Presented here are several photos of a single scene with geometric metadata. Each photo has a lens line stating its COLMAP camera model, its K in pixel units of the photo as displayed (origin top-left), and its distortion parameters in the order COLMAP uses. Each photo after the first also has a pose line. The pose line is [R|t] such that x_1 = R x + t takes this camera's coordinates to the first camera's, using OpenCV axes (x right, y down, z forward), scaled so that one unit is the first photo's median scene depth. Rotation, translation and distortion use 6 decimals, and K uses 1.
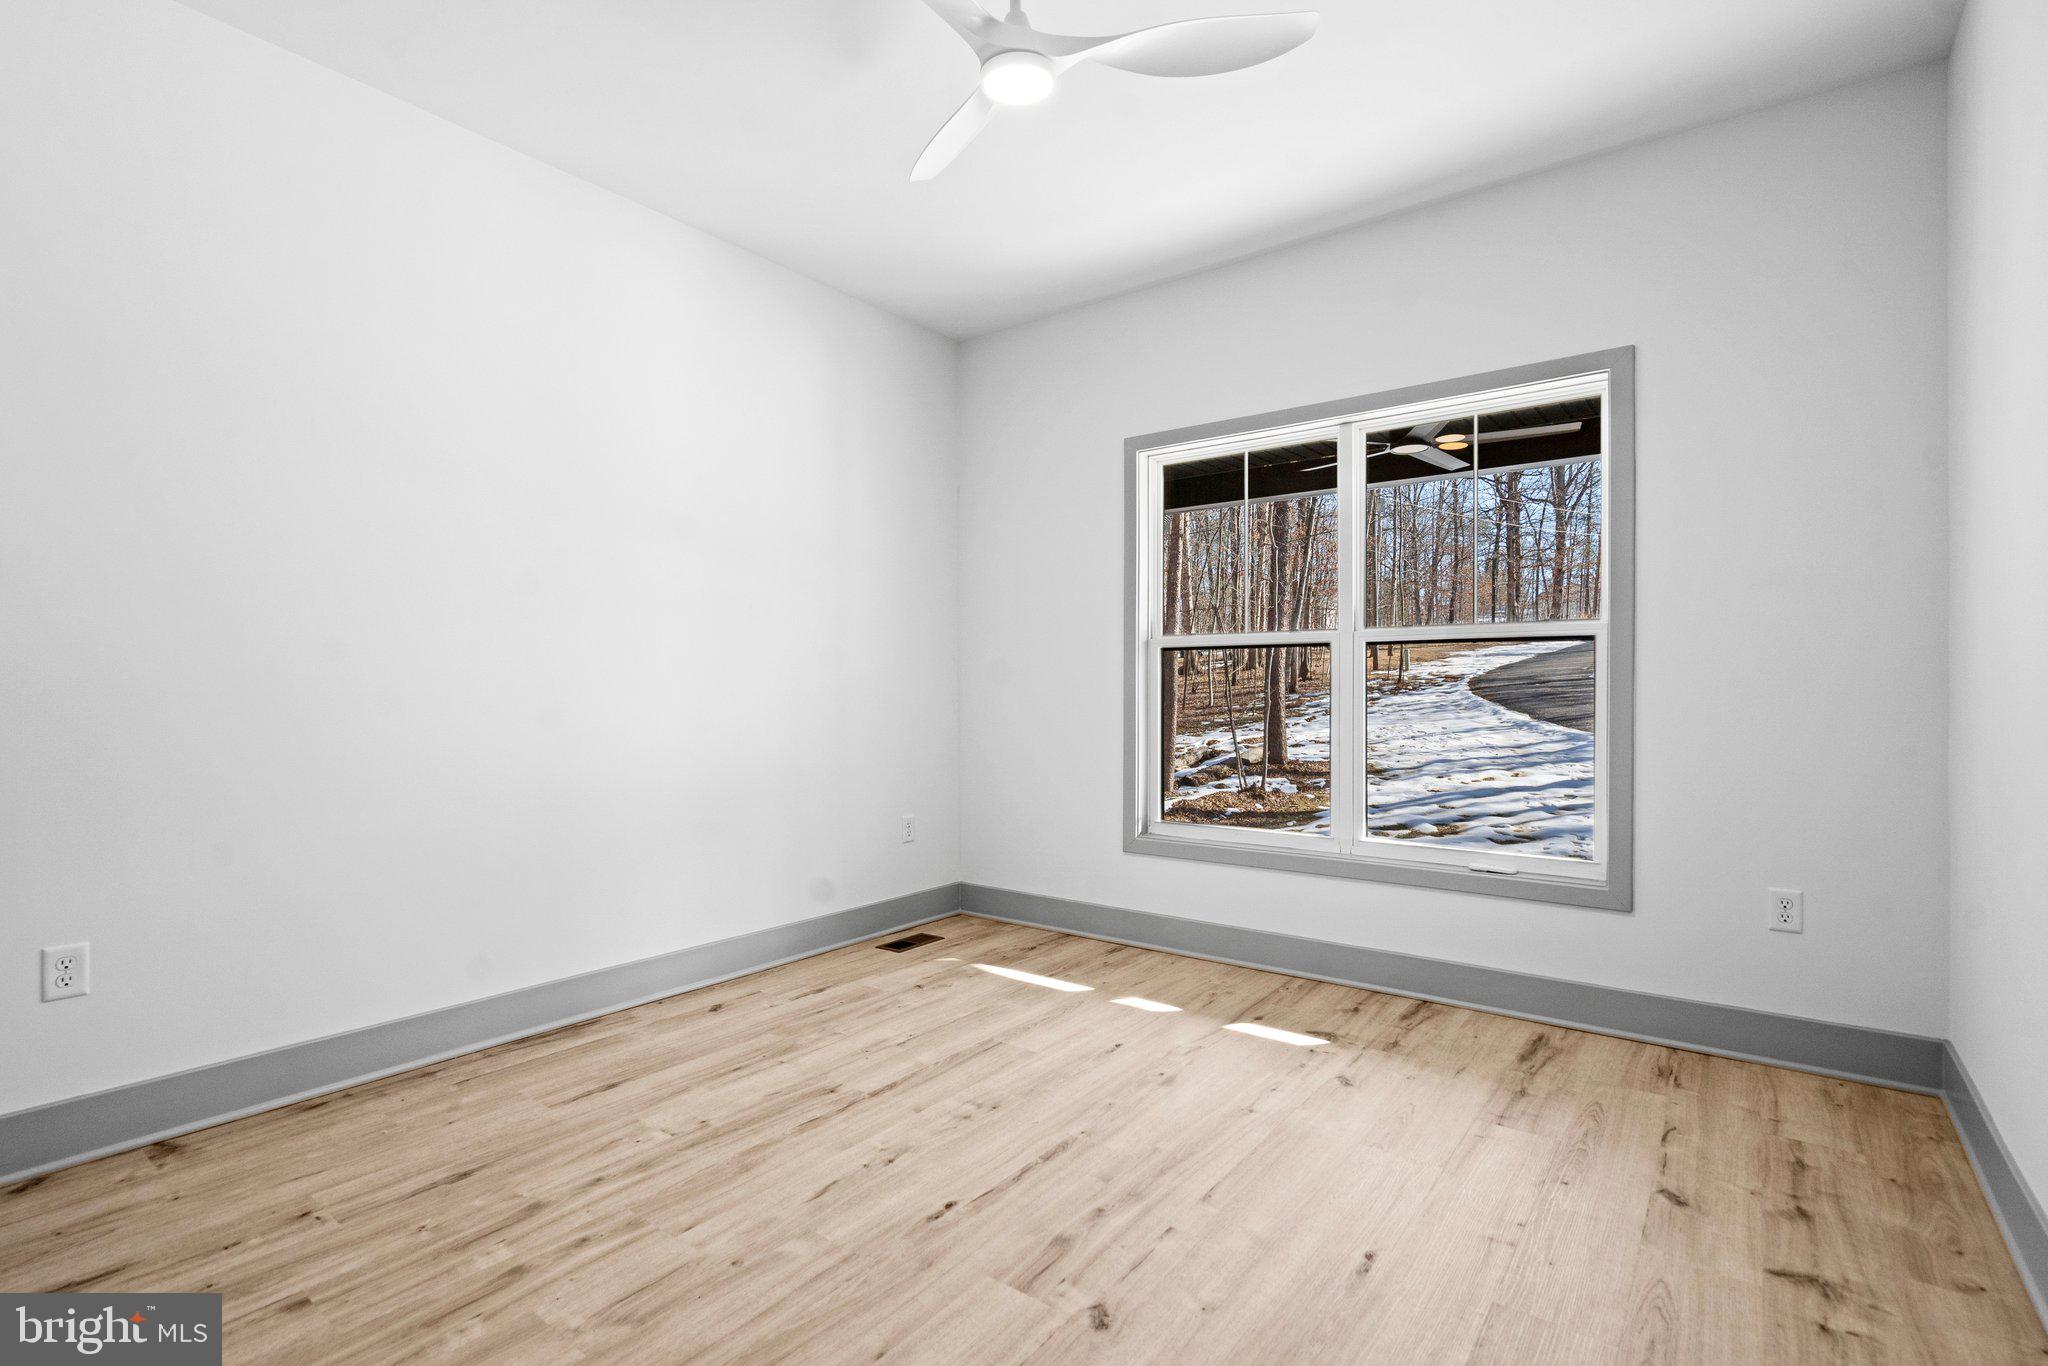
lens RADIAL K [[949.5, 0, 1012.6], [0, 949.5, 684.3], [0, 0, 1]] dist [-0.000560, 0.000609]
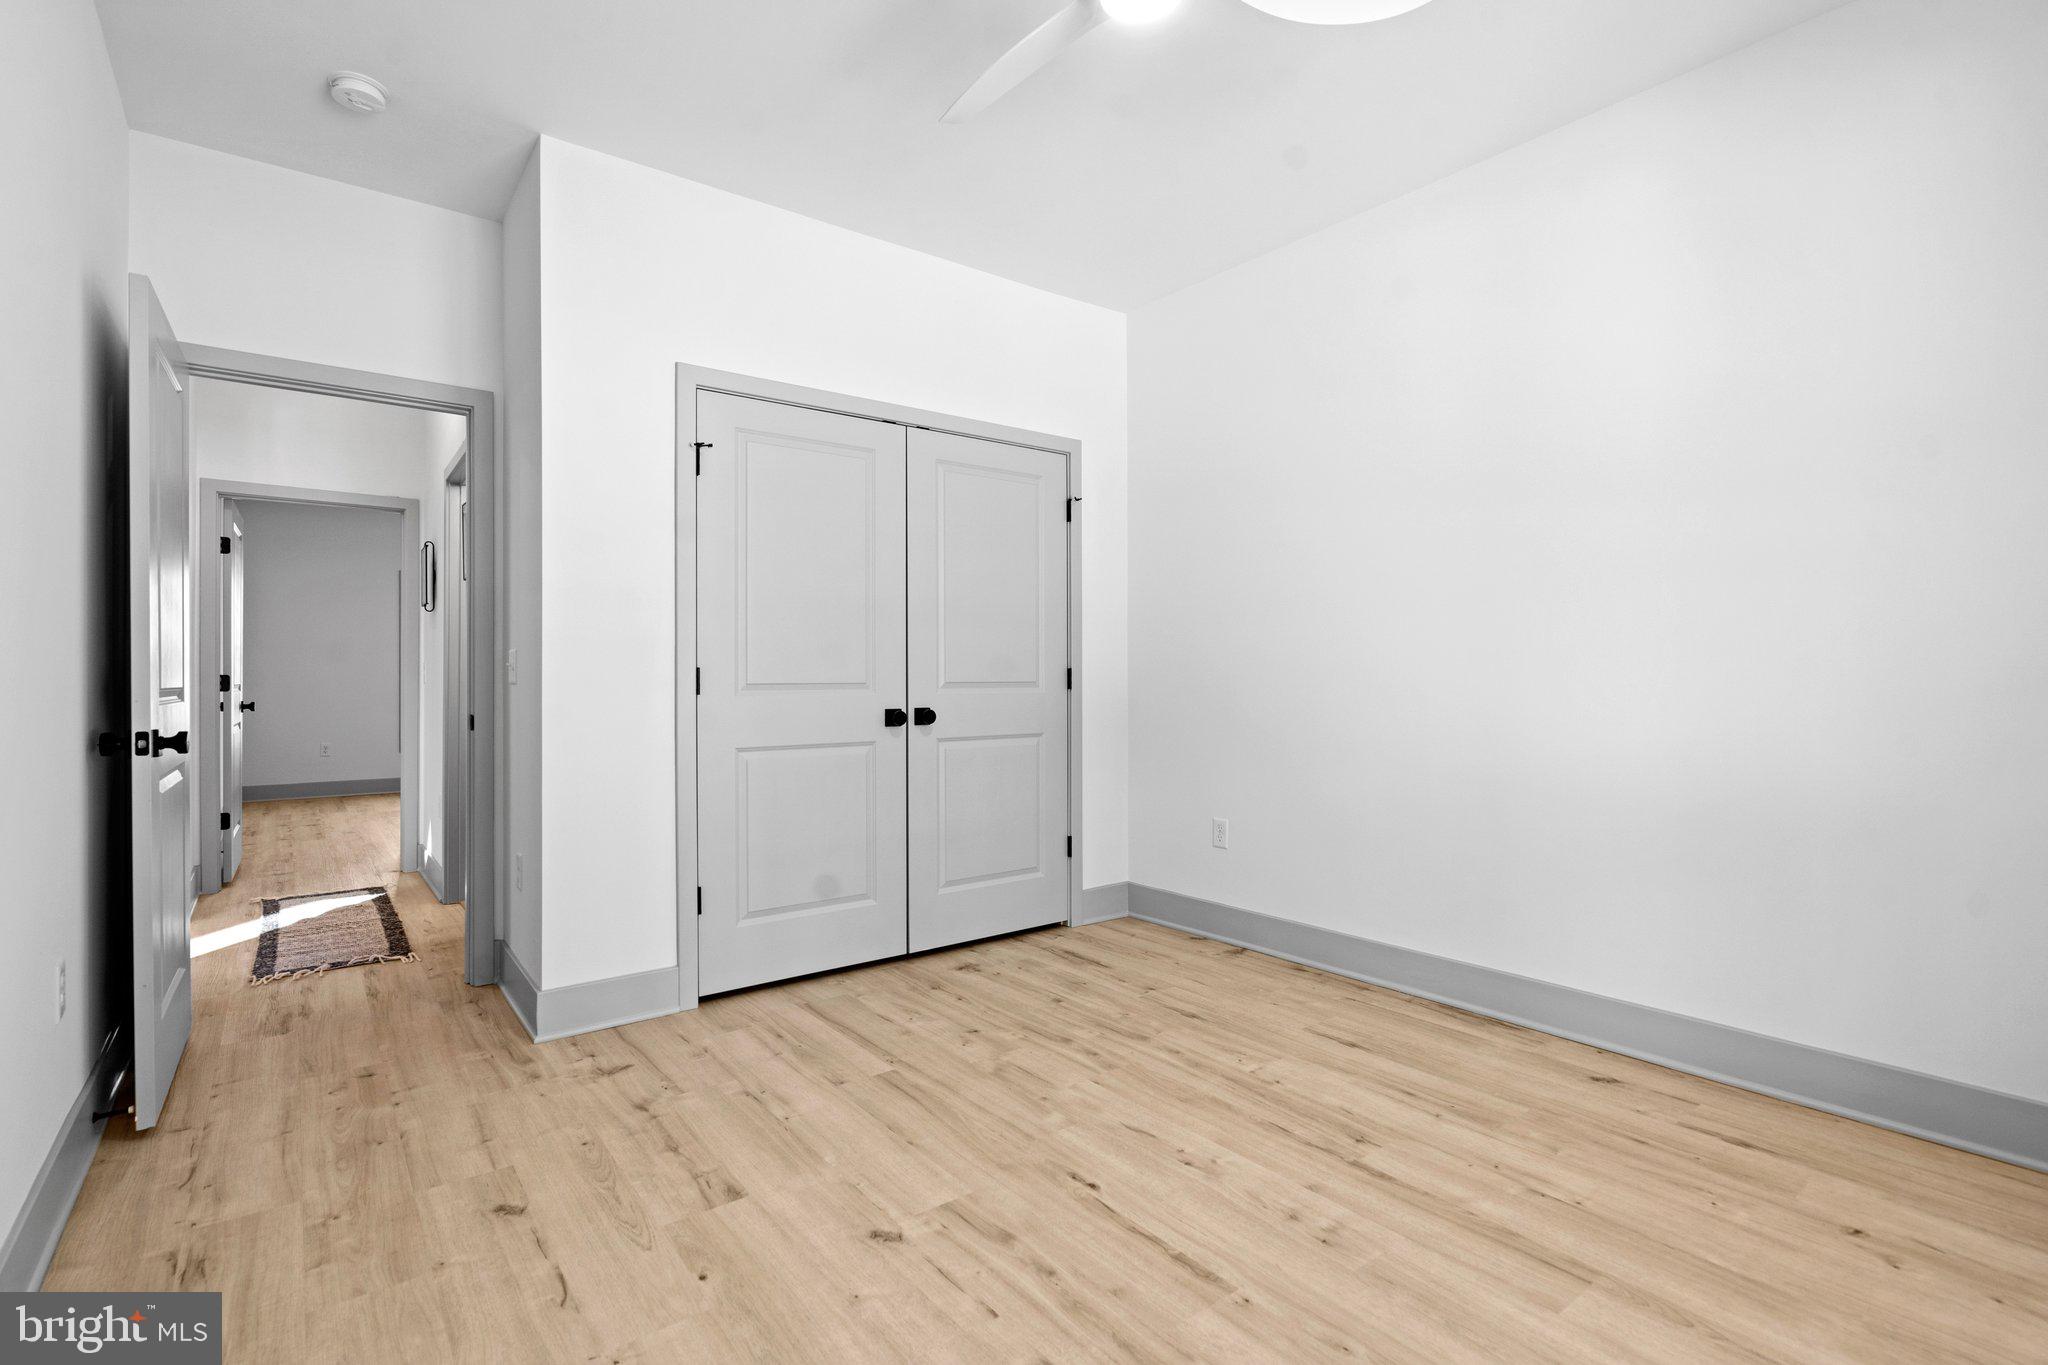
lens RADIAL K [[949.5, 0, 1012.6], [0, 949.5, 683.8], [0, 0, 1]] dist [-0.000560, 0.000609]
pose [[-0.251273, 0.007852, -0.967884, 0.752989], [0.006139, 0.999960, 0.006519, 0.003438], [0.967897, -0.004304, -0.251311, 0.946718]]
